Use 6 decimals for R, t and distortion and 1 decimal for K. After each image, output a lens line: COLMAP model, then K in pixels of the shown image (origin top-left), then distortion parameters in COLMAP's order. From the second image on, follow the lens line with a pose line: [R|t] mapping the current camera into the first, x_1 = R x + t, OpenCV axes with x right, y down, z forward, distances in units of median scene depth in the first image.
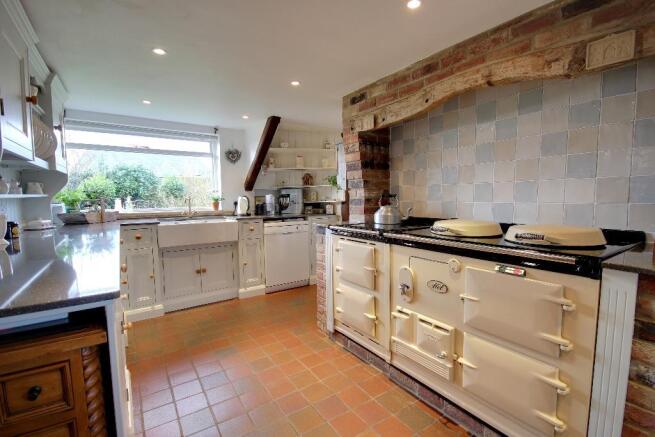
lens RADIAL K [[303.6, 0, 331.3], [0, 303.6, 219.9], [0, 0, 1]] dist [-0.013773, -0.001961]
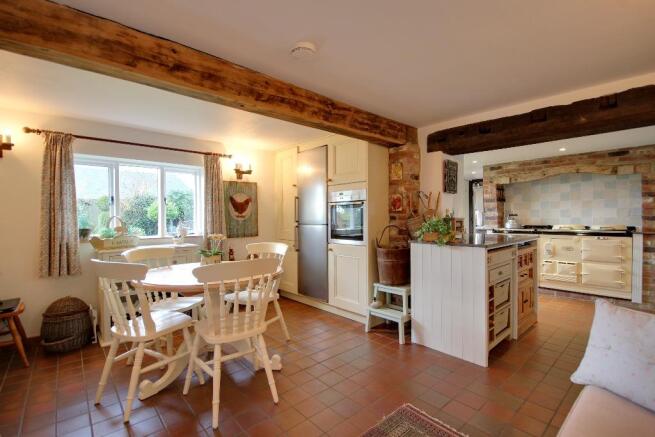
lens RADIAL K [[303.6, 0, 328.8], [0, 303.6, 218.8], [0, 0, 1]] dist [-0.013773, -0.001961]
pose [[0.992995, 0.002246, 0.118138, -2.056907], [0.007192, 0.996817, -0.079400, 0.157091], [-0.117940, 0.079694, 0.989818, -1.395902]]
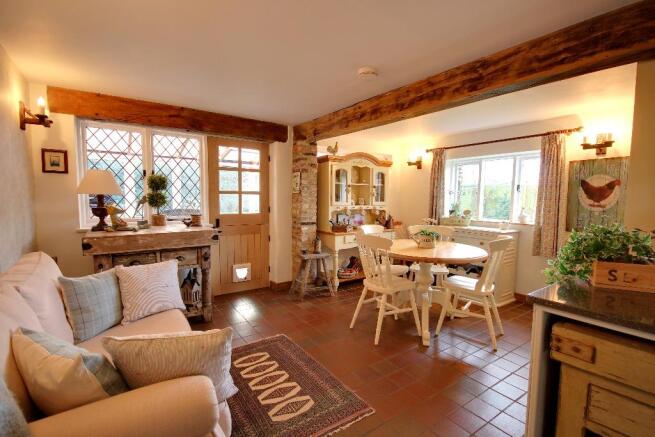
lens RADIAL K [[303.6, 0, 332.2], [0, 303.6, 219.5], [0, 0, 1]] dist [-0.013773, -0.001961]
pose [[-0.003844, 0.082211, -0.996608, 3.973180], [-0.096842, 0.991900, 0.082196, -0.397726], [0.995292, 0.096830, 0.004148, 2.512129]]
